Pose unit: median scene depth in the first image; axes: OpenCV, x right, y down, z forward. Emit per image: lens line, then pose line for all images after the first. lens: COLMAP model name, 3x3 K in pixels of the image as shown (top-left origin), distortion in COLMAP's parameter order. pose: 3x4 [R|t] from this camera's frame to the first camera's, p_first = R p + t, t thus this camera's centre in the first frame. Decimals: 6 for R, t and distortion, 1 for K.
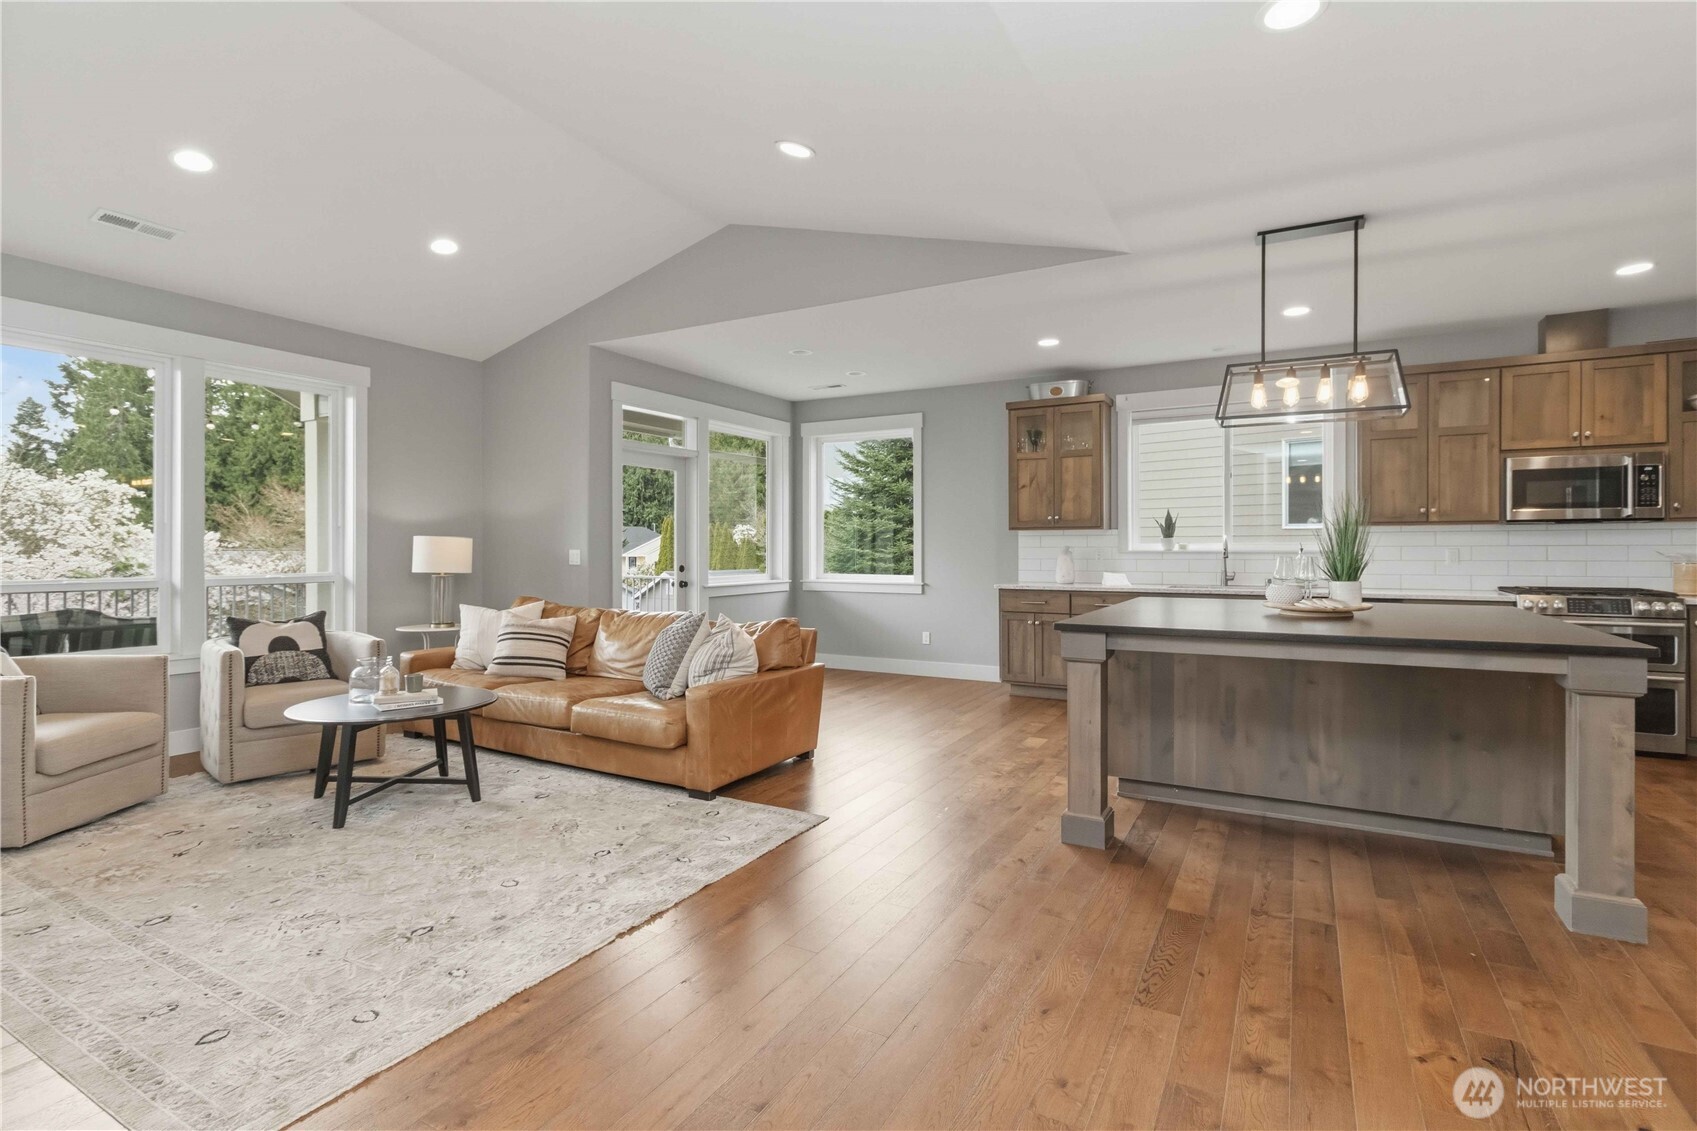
lens RADIAL K [[795.3, 0, 861.4], [0, 795.3, 543.6], [0, 0, 1]] dist [0.004767, 0.000812]
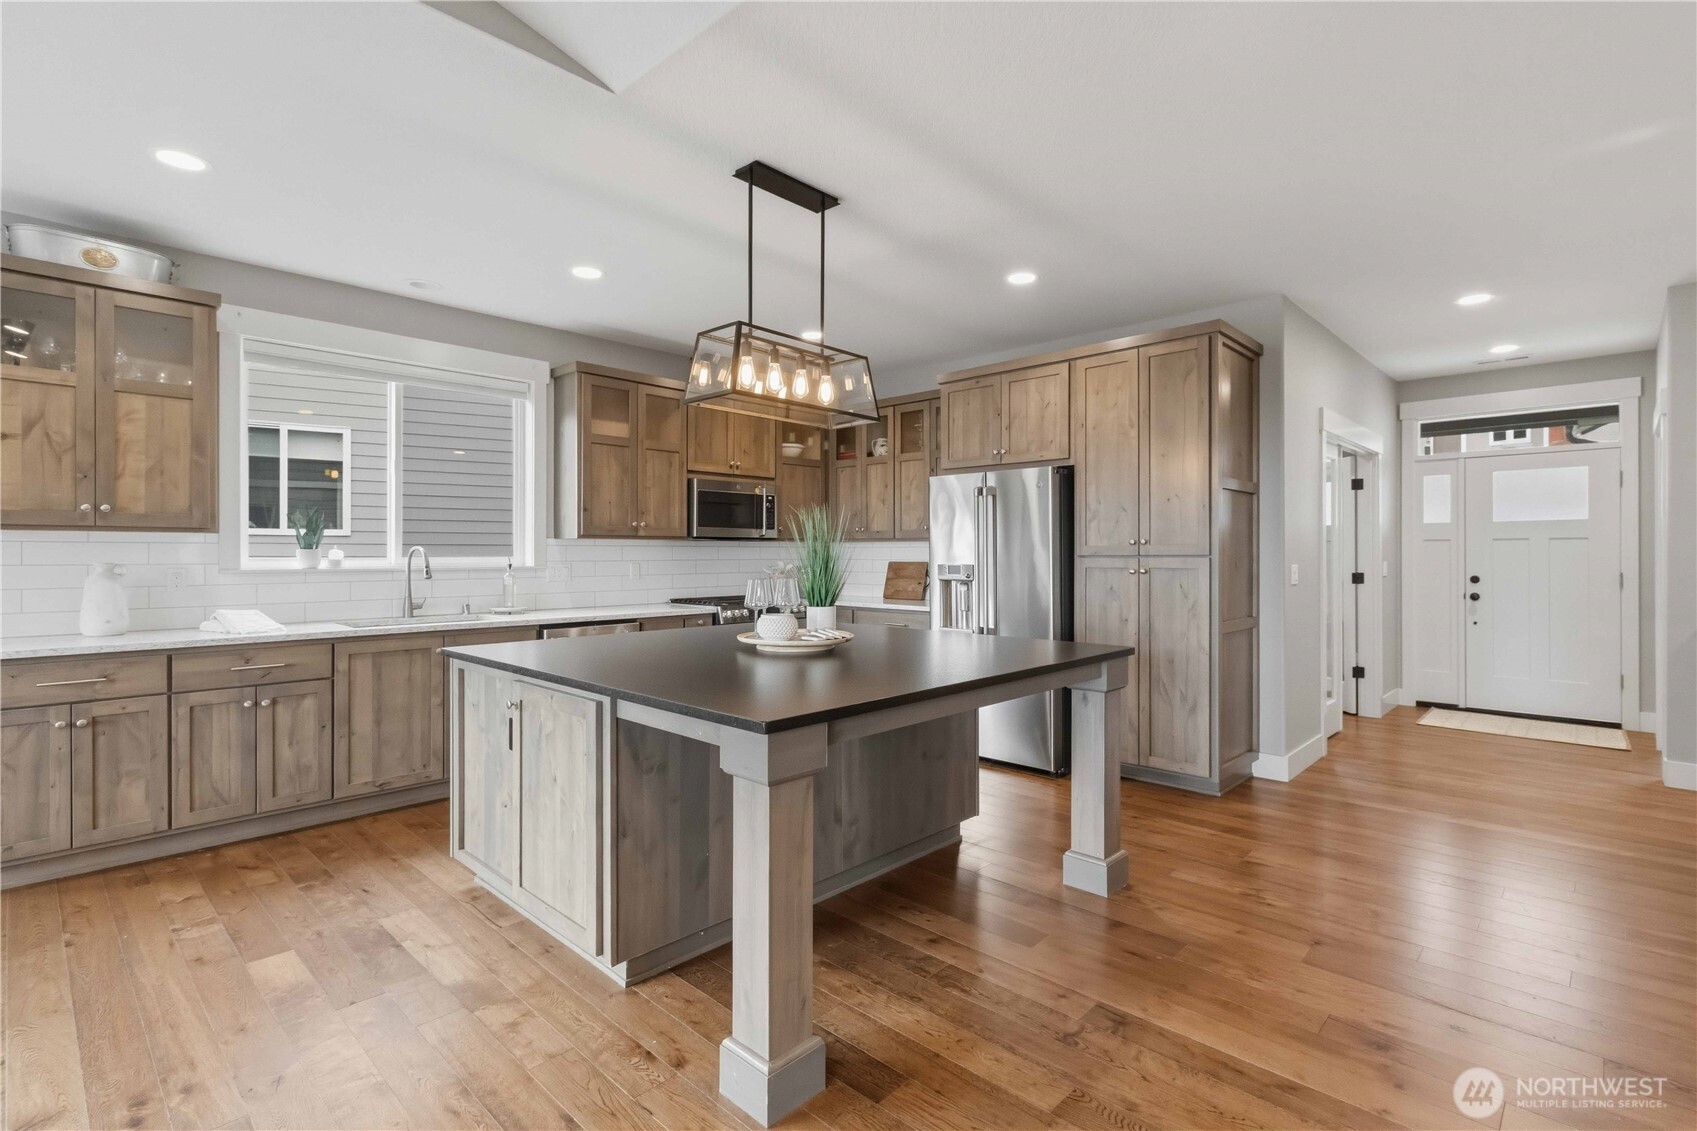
lens RADIAL K [[795.3, 0, 861.4], [0, 795.3, 543.6], [0, 0, 1]] dist [0.004767, 0.000812]
pose [[0.253890, 0.016553, 0.967091, -0.154407], [-0.003971, 0.999863, -0.016071, -0.003978], [-0.967225, 0.000240, 0.253921, 0.492688]]
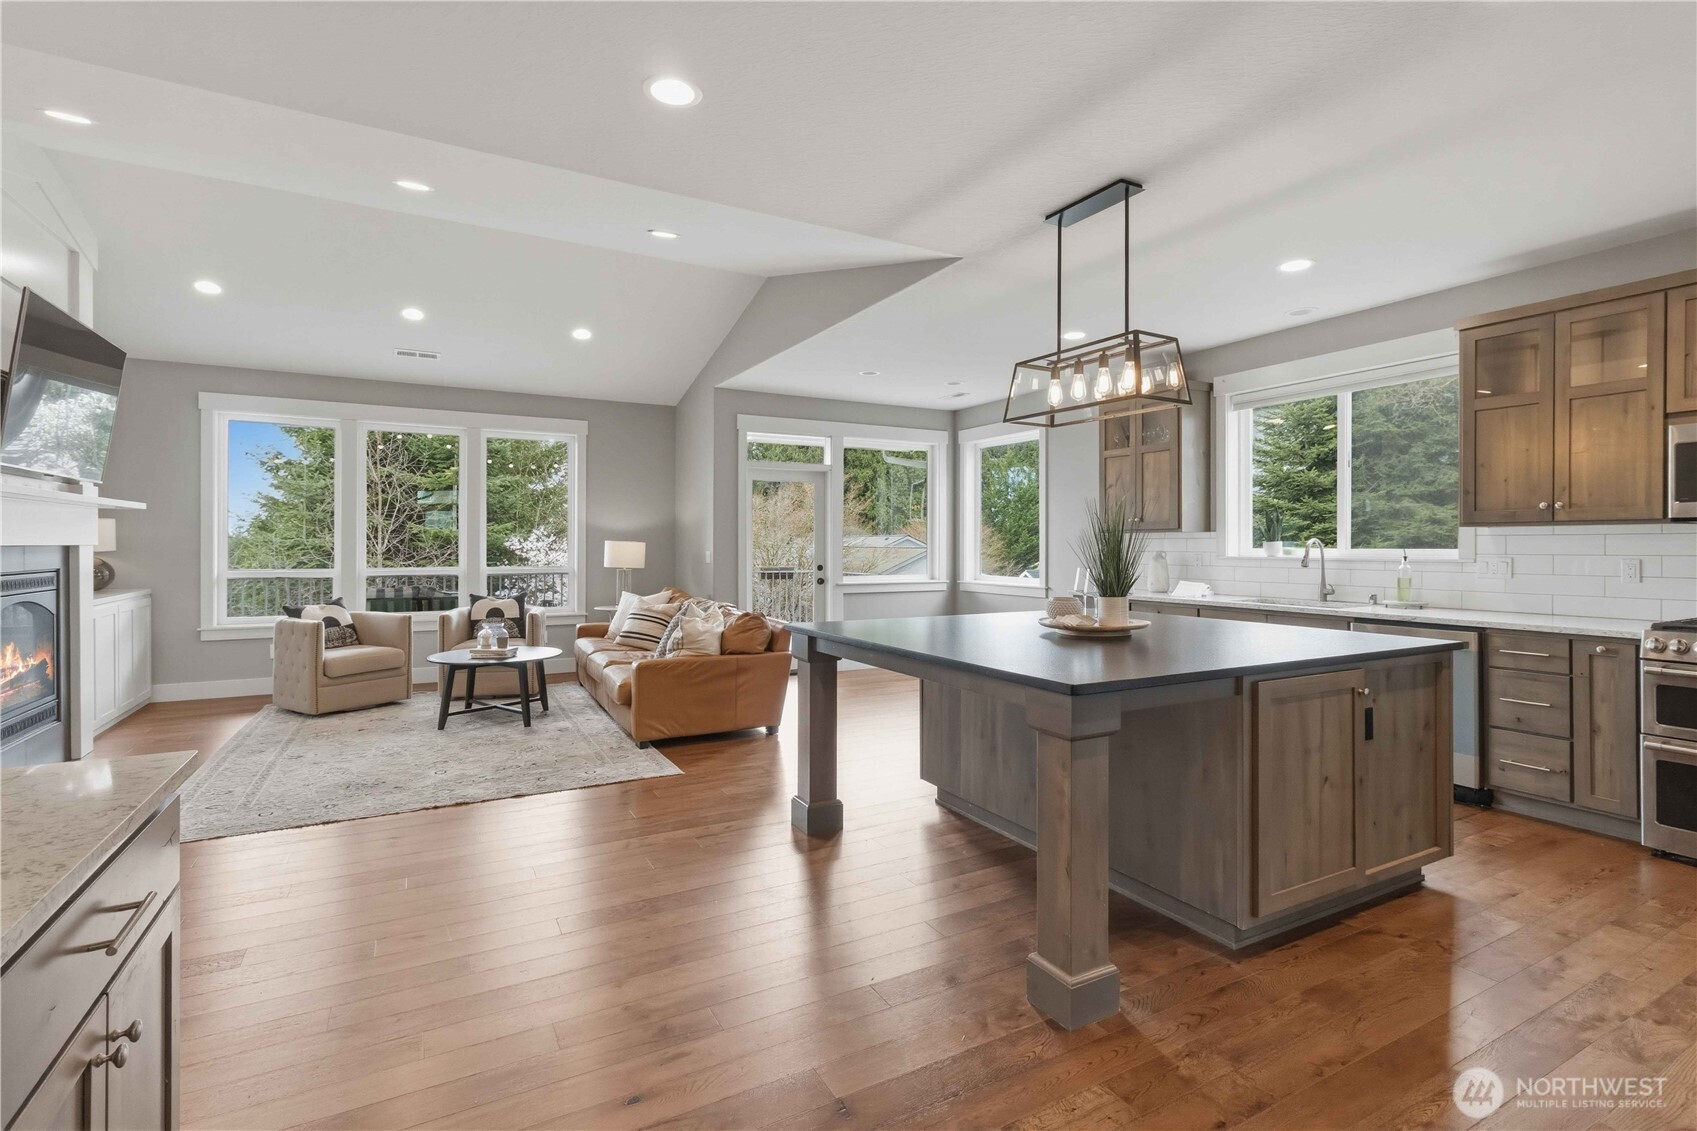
lens RADIAL K [[794.2, 0, 865.8], [0, 794.2, 538.5], [0, 0, 1]] dist [0.017080, 0.000079]
pose [[0.849737, -0.001552, -0.527204, 0.569581], [-0.000005, 0.999996, -0.002952, -0.009771], [0.527206, 0.002511, 0.849734, 0.068611]]
